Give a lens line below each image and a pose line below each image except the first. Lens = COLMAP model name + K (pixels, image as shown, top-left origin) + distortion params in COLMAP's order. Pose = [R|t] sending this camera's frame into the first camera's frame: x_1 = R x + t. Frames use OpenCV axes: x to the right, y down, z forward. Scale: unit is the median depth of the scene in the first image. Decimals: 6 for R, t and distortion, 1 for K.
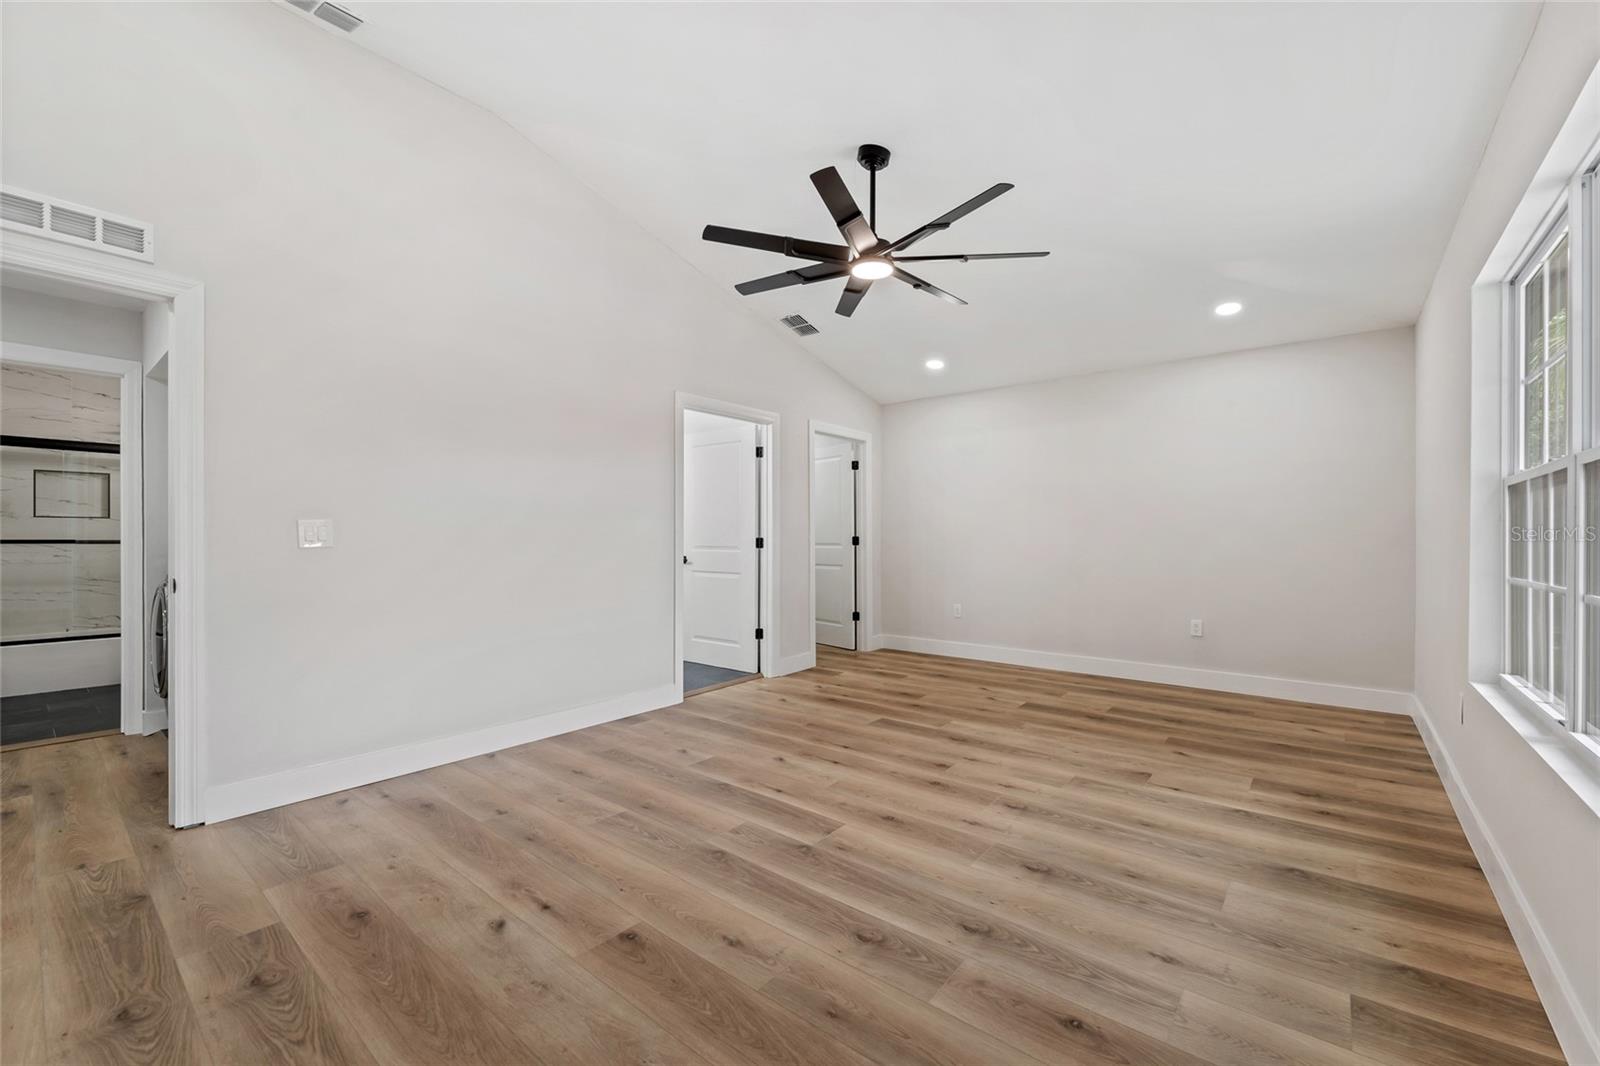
lens RADIAL K [[650.1, 0, 805.6], [0, 650.1, 537.9], [0, 0, 1]] dist [0.001094, -0.001077]
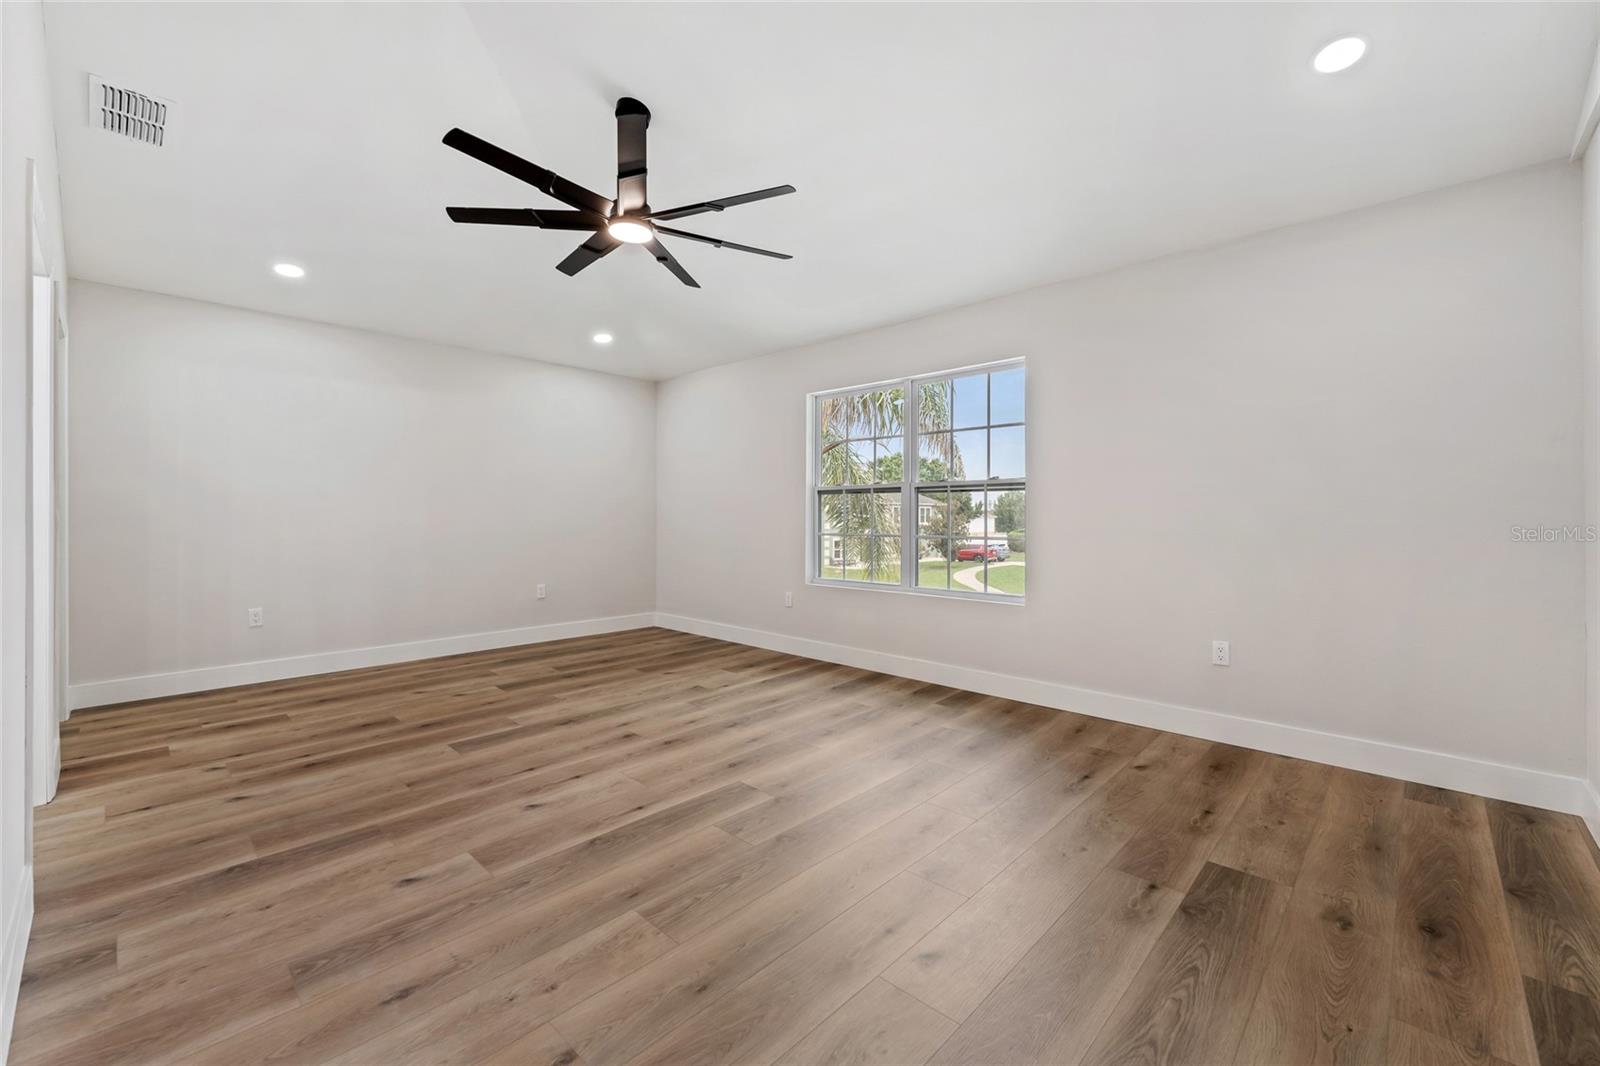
lens RADIAL K [[650.1, 0, 806.1], [0, 650.1, 520.4], [0, 0, 1]] dist [0.001094, -0.001077]
pose [[0.070178, -0.007995, 0.997502, -0.768031], [0.001021, 0.999968, 0.007943, 0.002163], [-0.997534, 0.000461, 0.070184, 0.629353]]
